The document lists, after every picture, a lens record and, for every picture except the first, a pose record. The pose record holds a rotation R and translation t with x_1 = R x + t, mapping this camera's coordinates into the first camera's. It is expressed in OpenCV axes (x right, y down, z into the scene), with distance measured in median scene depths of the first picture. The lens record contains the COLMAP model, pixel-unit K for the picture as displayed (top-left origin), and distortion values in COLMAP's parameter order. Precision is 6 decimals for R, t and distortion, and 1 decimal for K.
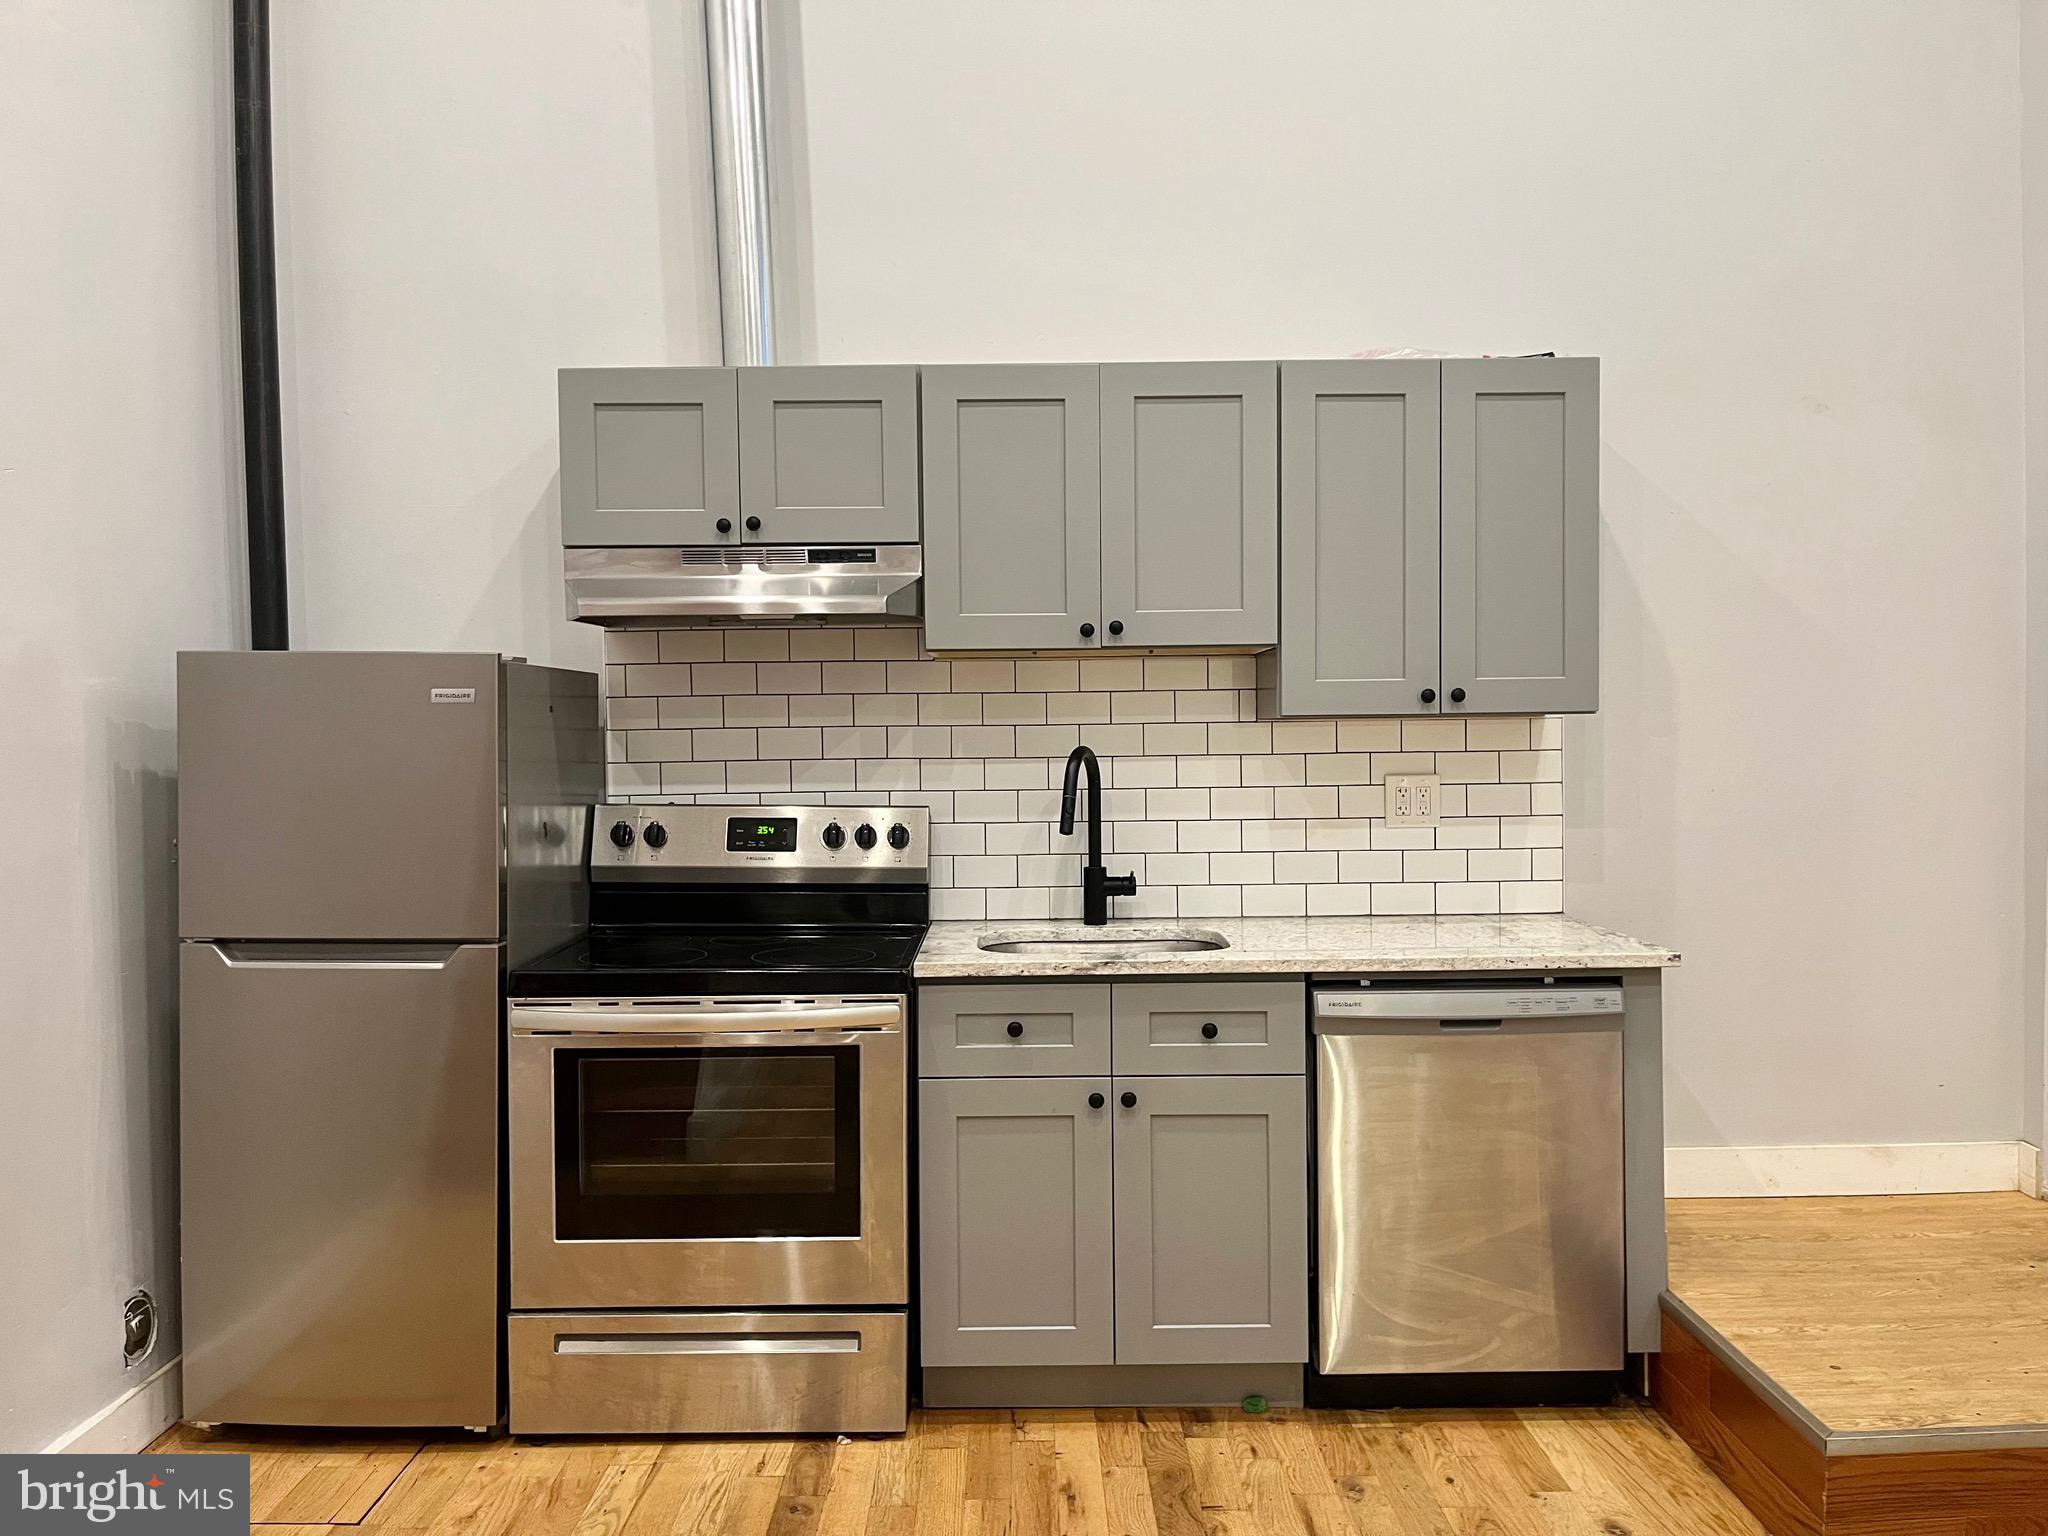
lens RADIAL K [[1551.8, 0, 1034.3], [0, 1551.8, 767.5], [0, 0, 1]] dist [0.049018, -0.064811]
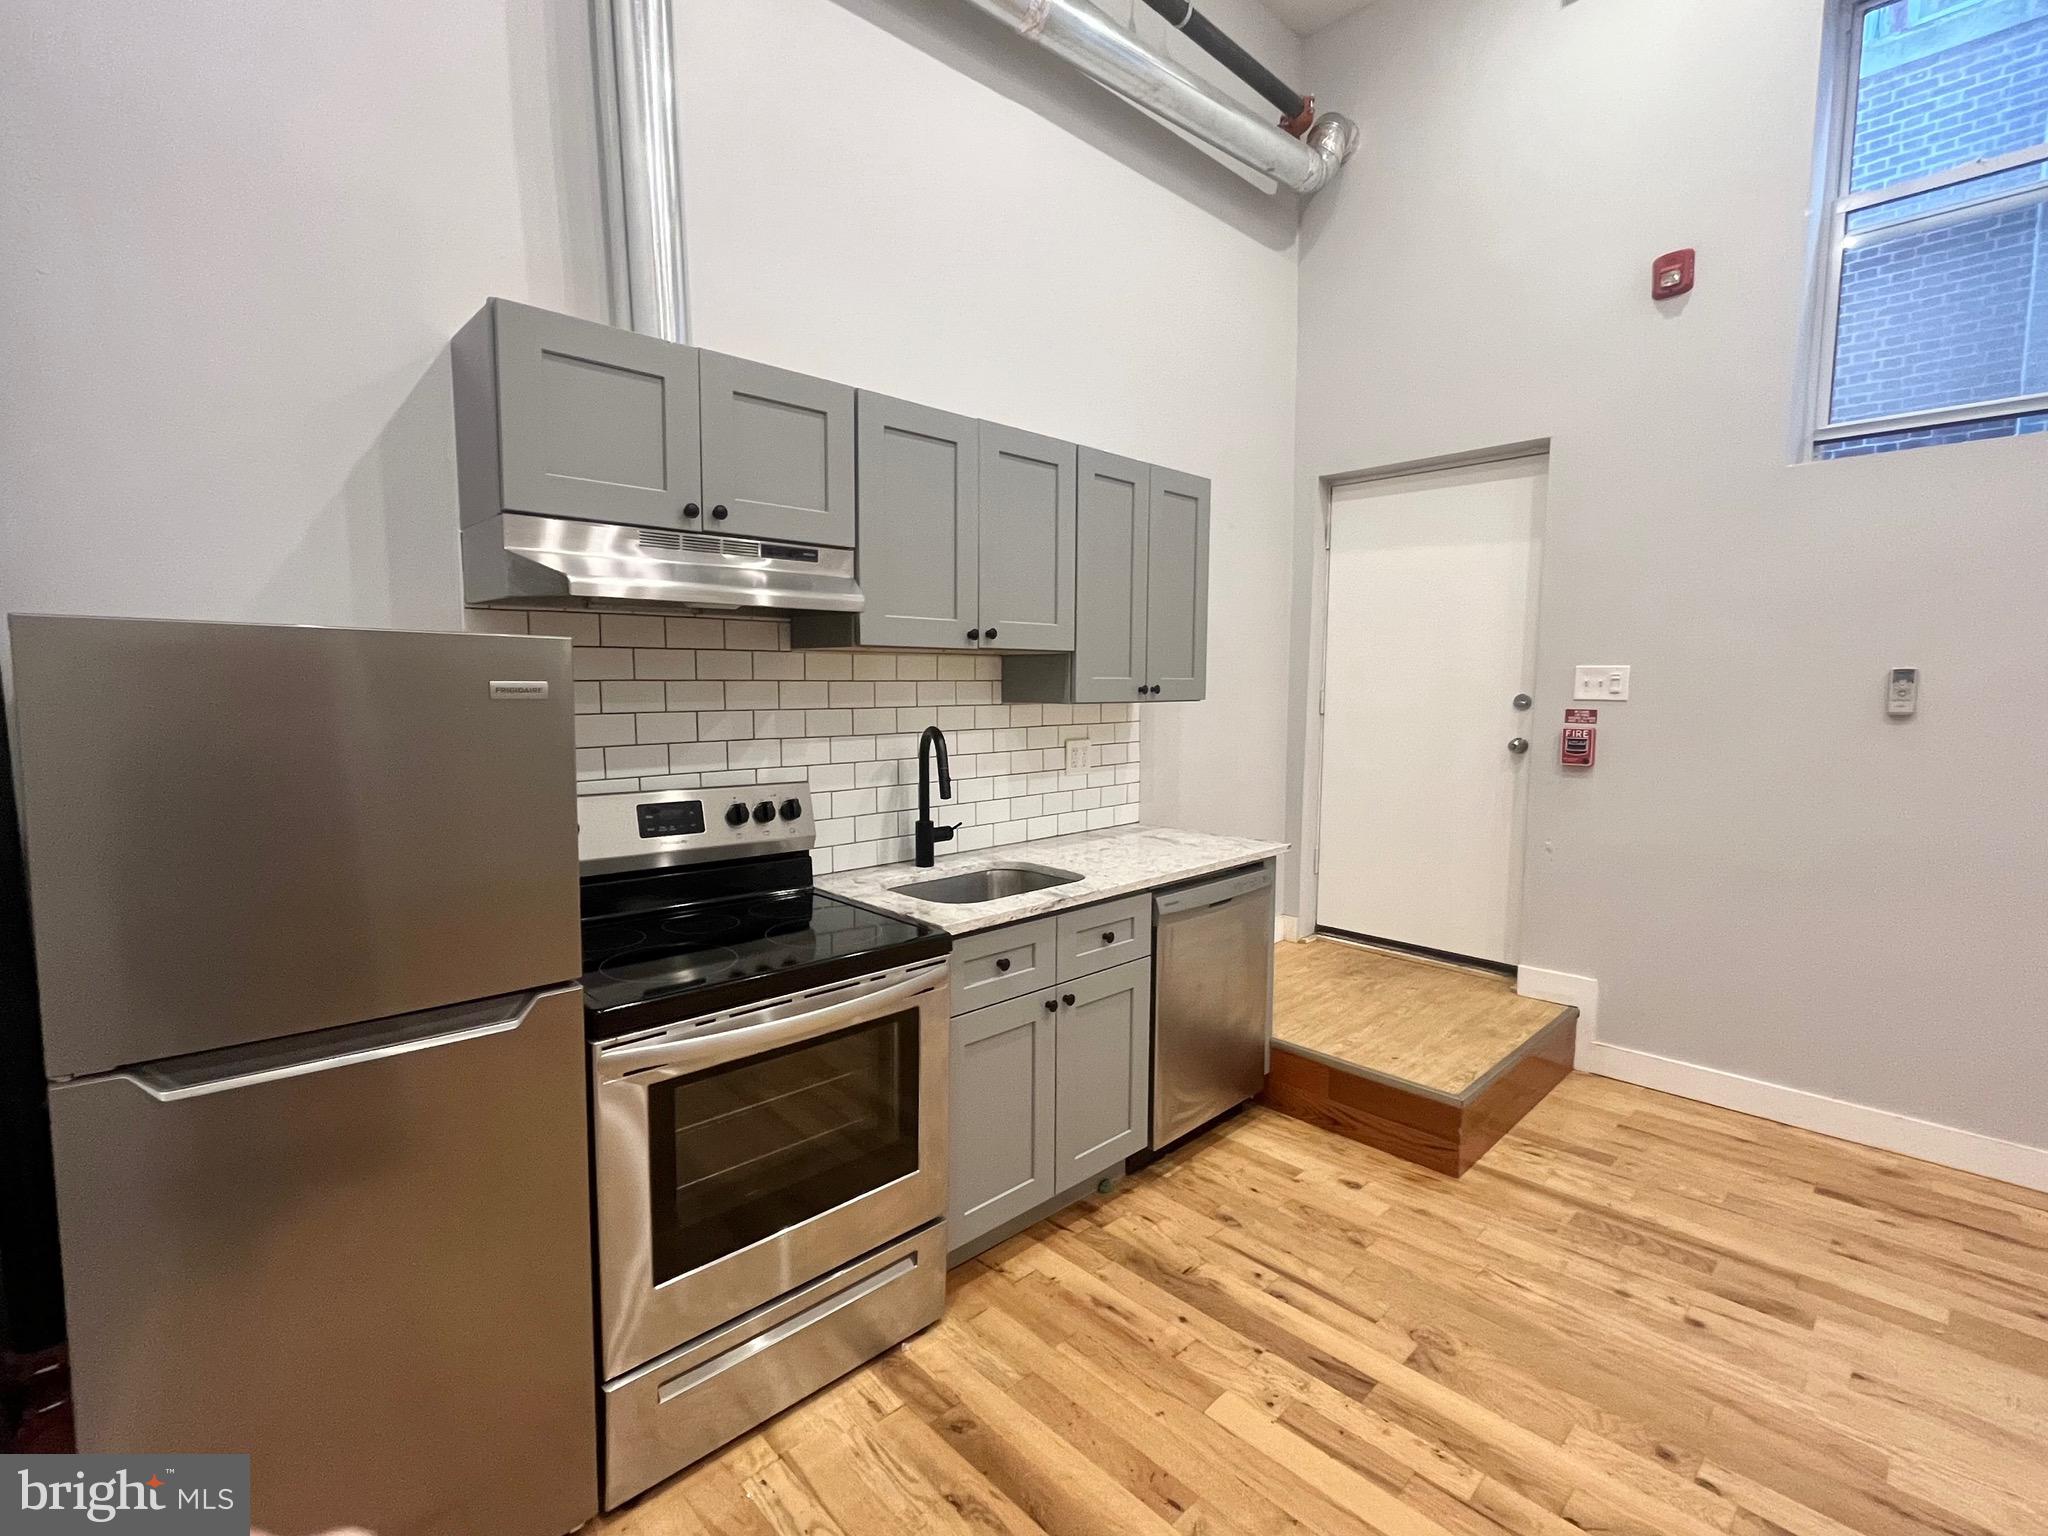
lens RADIAL K [[931.9, 0, 1020.2], [0, 931.9, 772.6], [0, 0, 1]] dist [-0.005065, 0.000974]
pose [[0.730976, -0.054687, 0.680208, -0.452318], [0.006721, 0.997312, 0.072959, -0.032594], [-0.682370, -0.048760, 0.729379, 0.422661]]
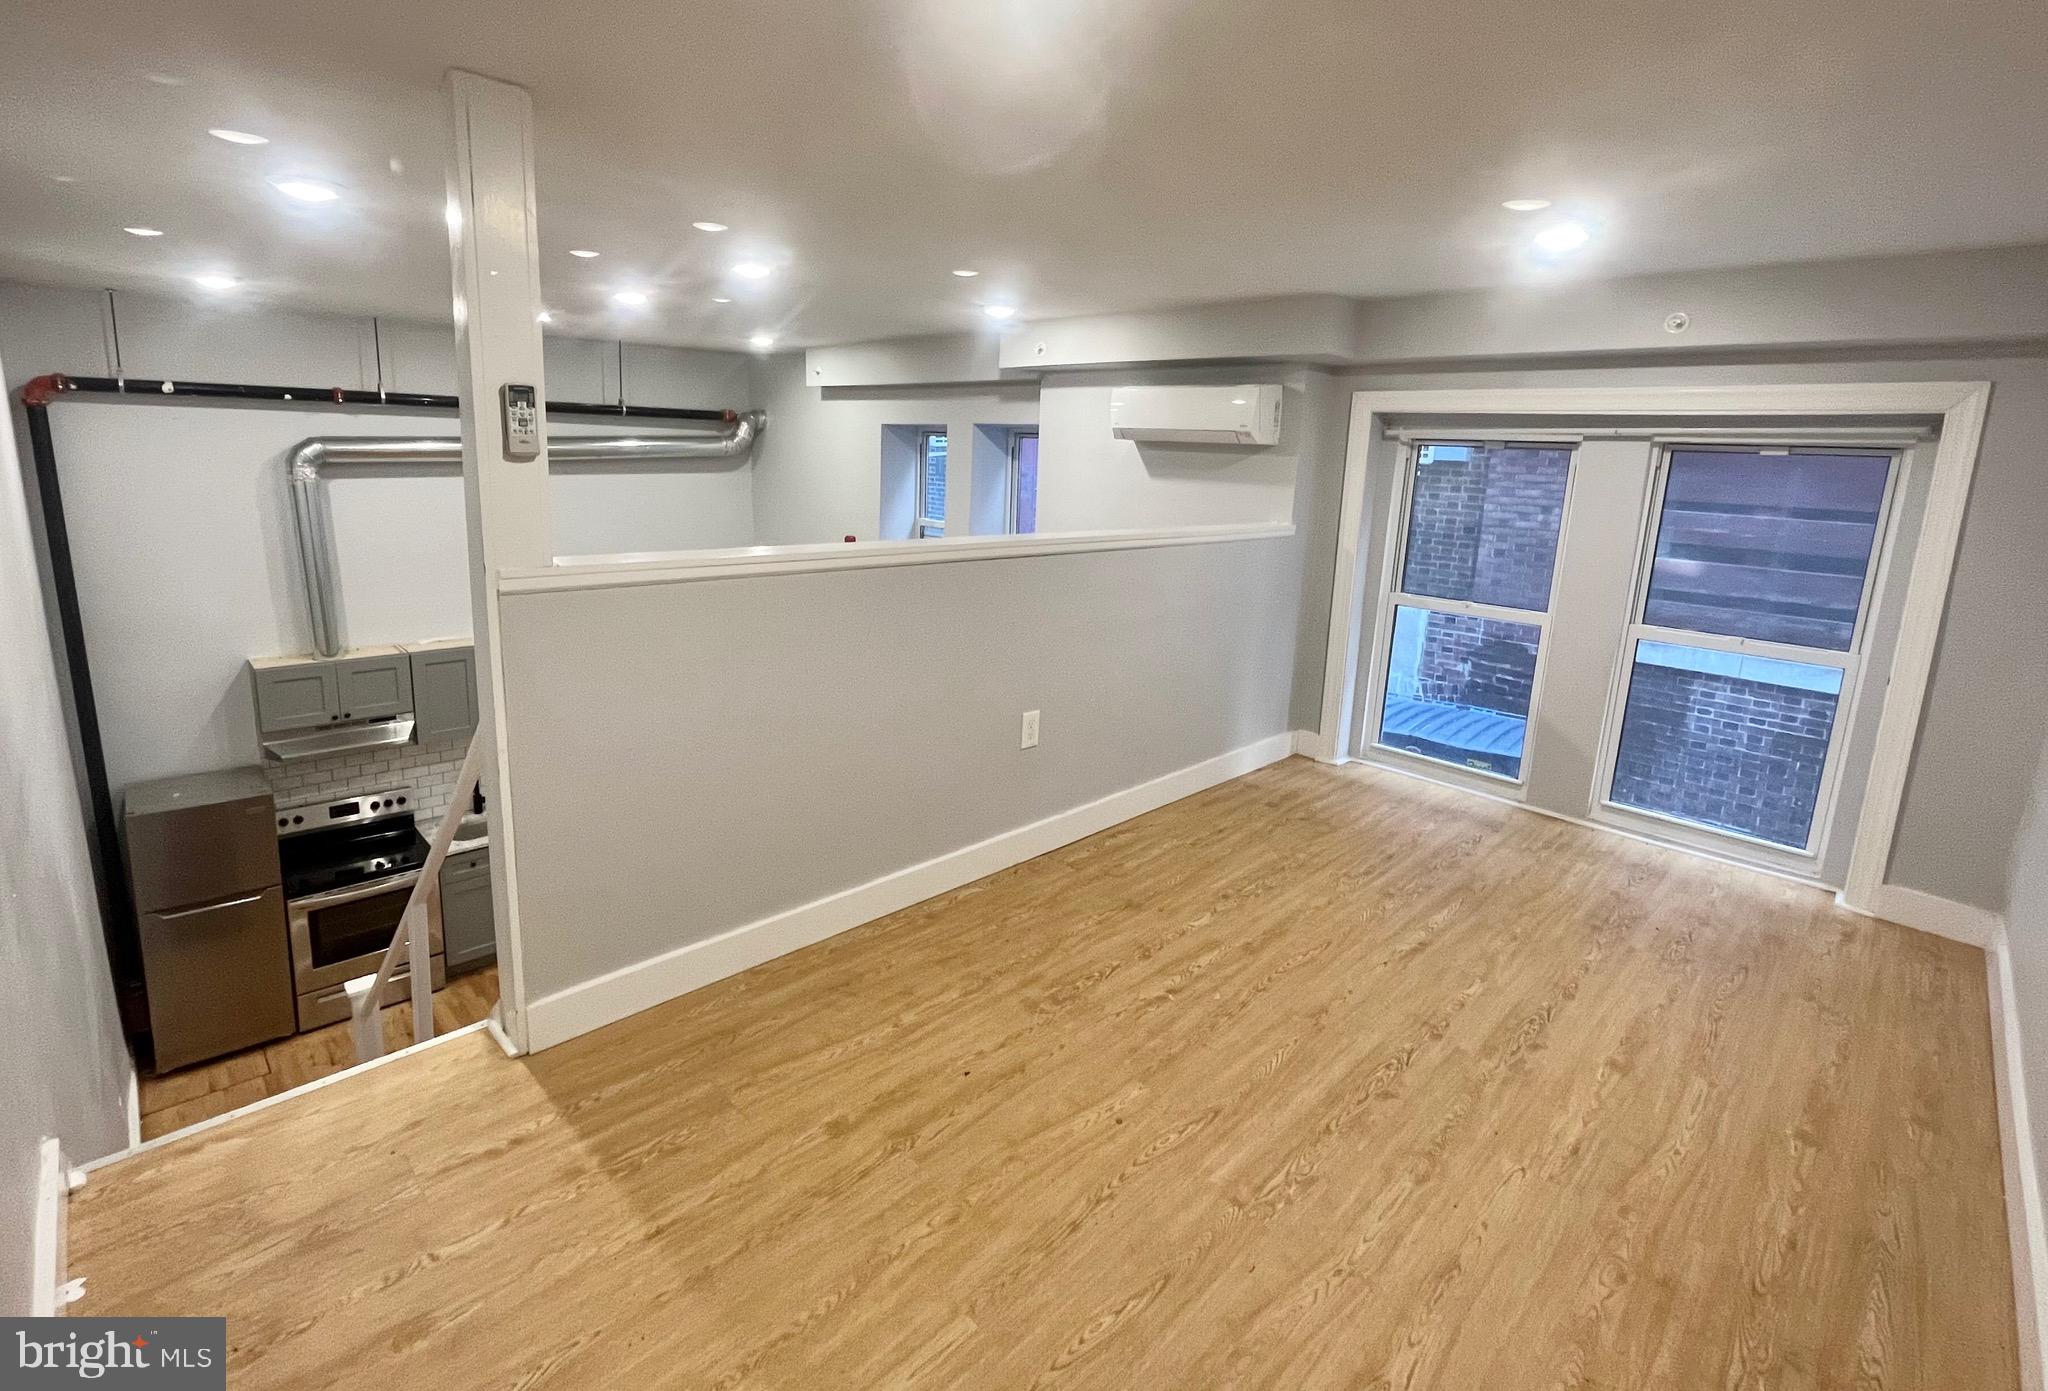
lens RADIAL K [[933.0, 0, 1021.8], [0, 933.0, 632.1], [0, 0, 1]] dist [-0.003918, -0.000384]
pose [[0.715113, -0.092847, 0.692815, -0.463443], [-0.031985, 0.985755, 0.165119, -0.626789], [-0.698276, -0.140238, 0.701957, -1.044253]]
